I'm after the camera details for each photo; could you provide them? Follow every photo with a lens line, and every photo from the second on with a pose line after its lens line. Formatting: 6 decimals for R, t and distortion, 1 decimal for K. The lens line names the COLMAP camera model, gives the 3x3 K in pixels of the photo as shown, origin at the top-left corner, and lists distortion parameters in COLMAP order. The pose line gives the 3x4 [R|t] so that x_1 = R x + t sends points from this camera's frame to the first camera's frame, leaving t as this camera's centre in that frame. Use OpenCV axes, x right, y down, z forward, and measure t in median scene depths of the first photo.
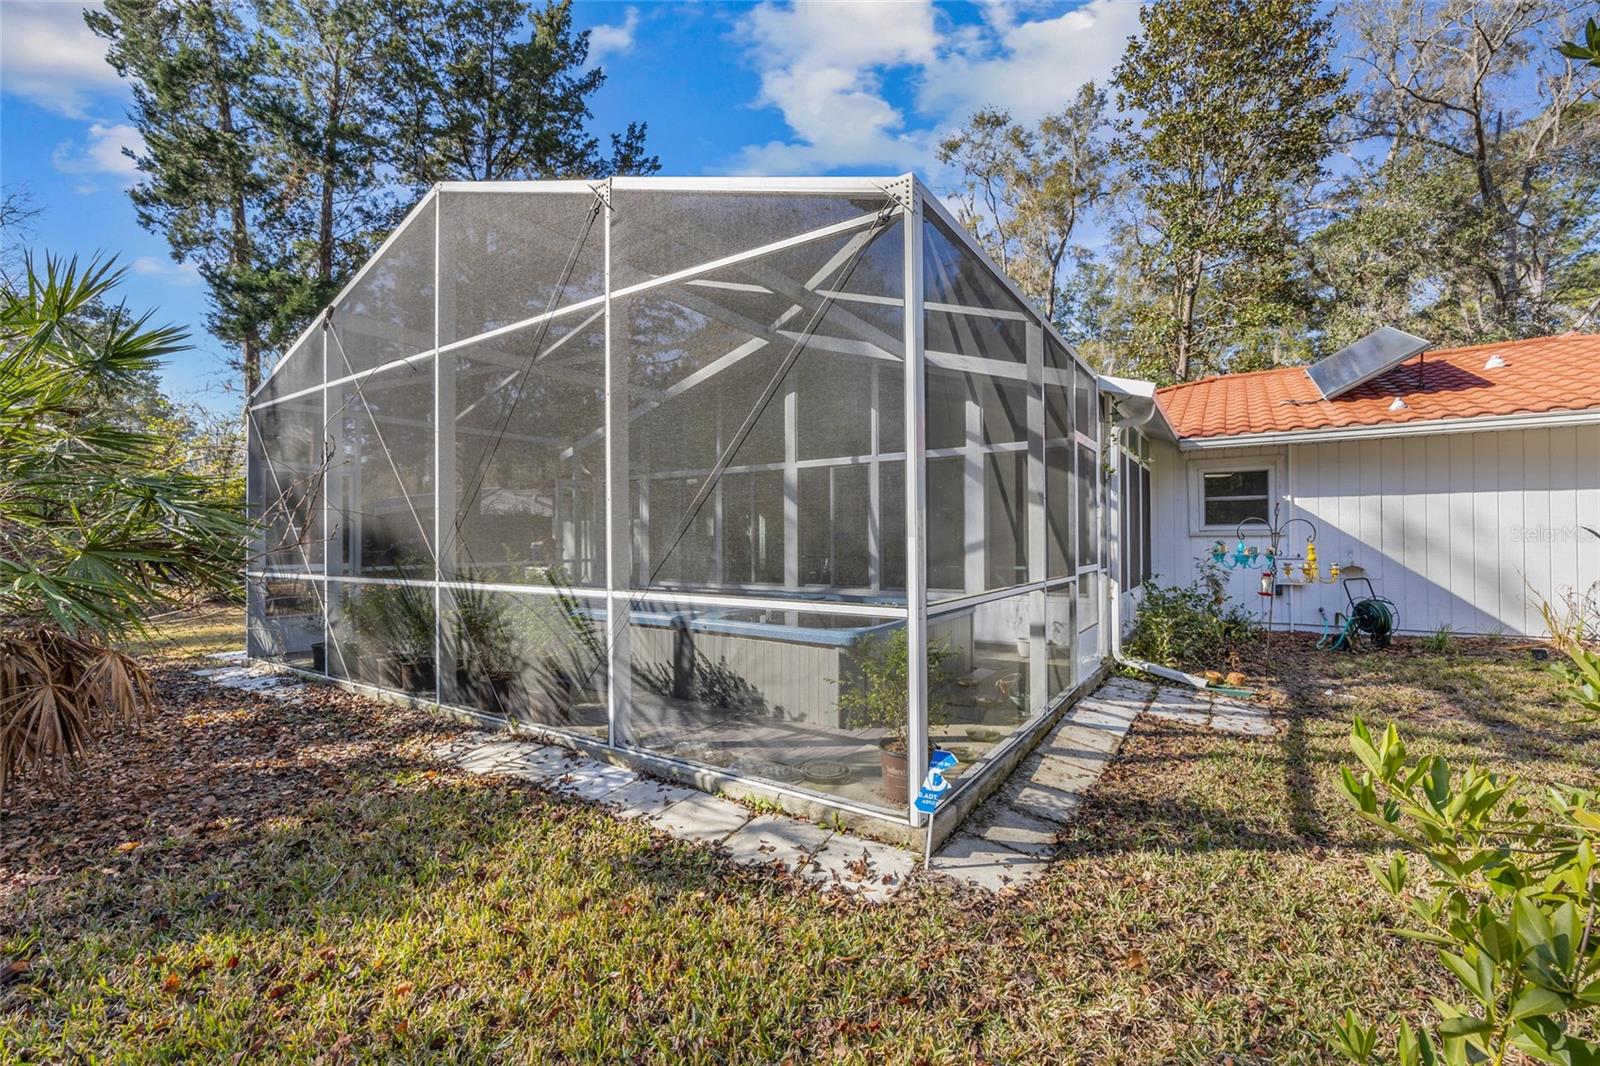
lens RADIAL K [[679.4, 0, 799.4], [0, 679.4, 535.3], [0, 0, 1]] dist [-0.004753, -0.000403]
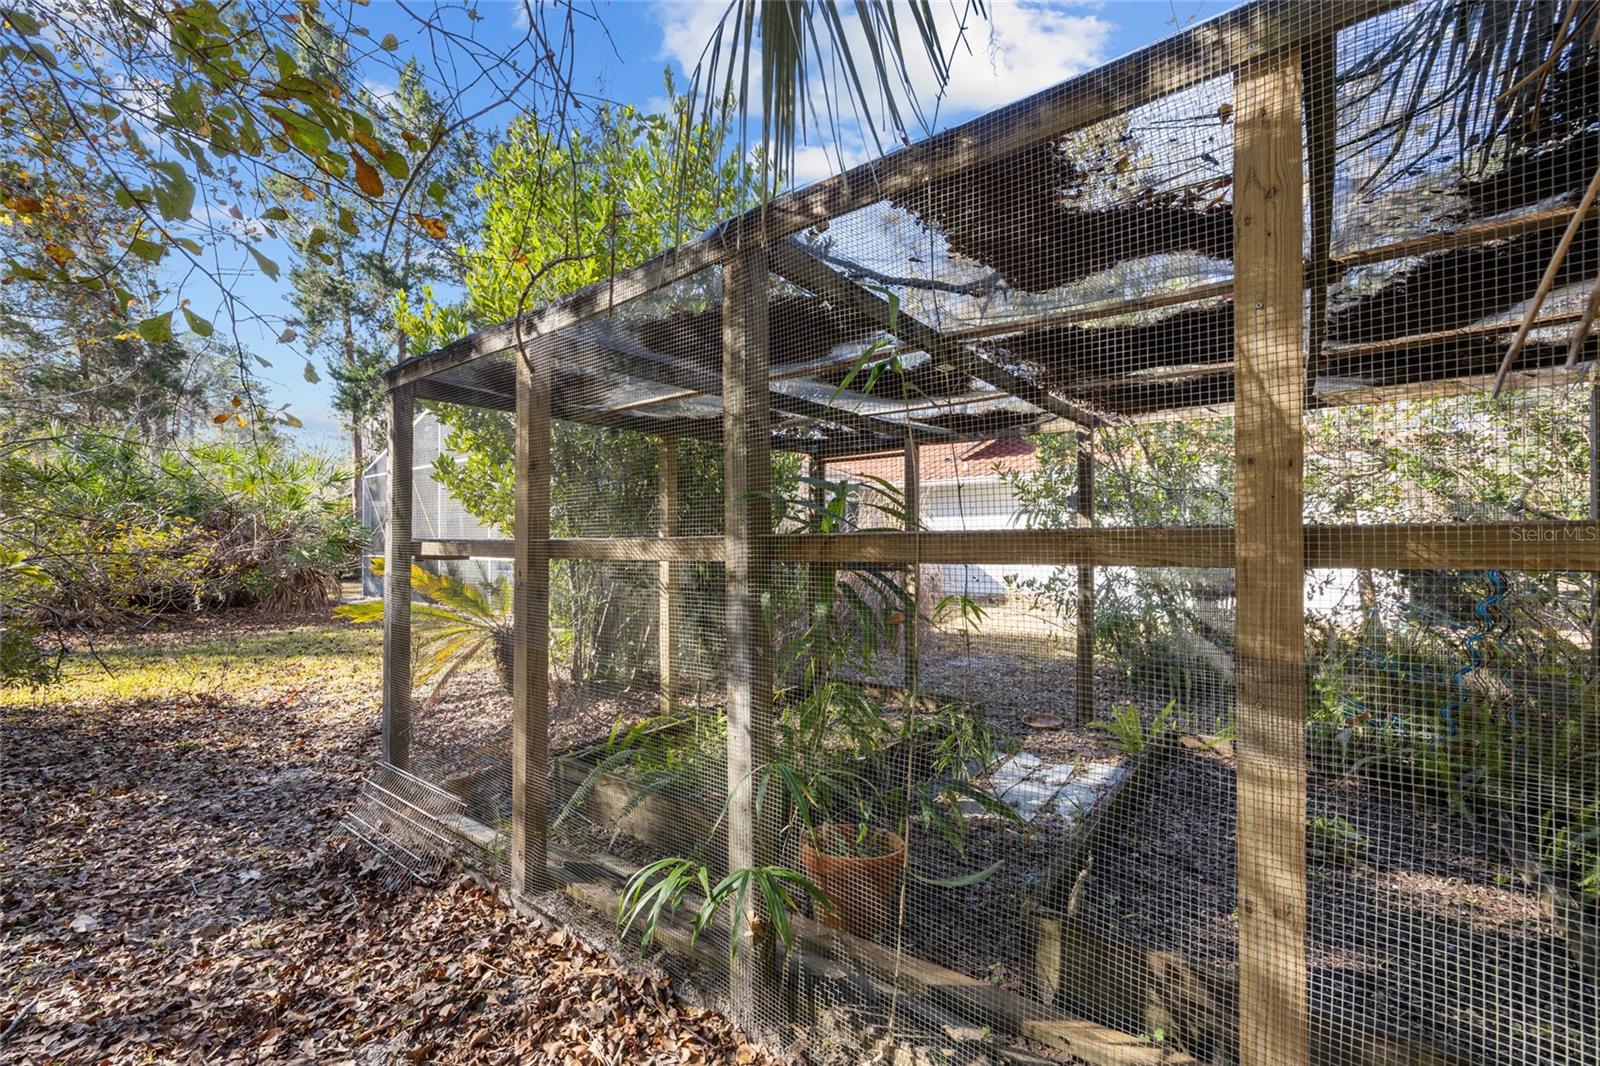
lens RADIAL K [[679.4, 0, 800.5], [0, 679.4, 535.6], [0, 0, 1]] dist [-0.004753, -0.000403]
pose [[0.996578, 0.002009, -0.082634, 0.339761], [-0.001996, 0.999998, 0.000240, -0.002758], [0.082635, -0.000074, 0.996580, -0.471709]]
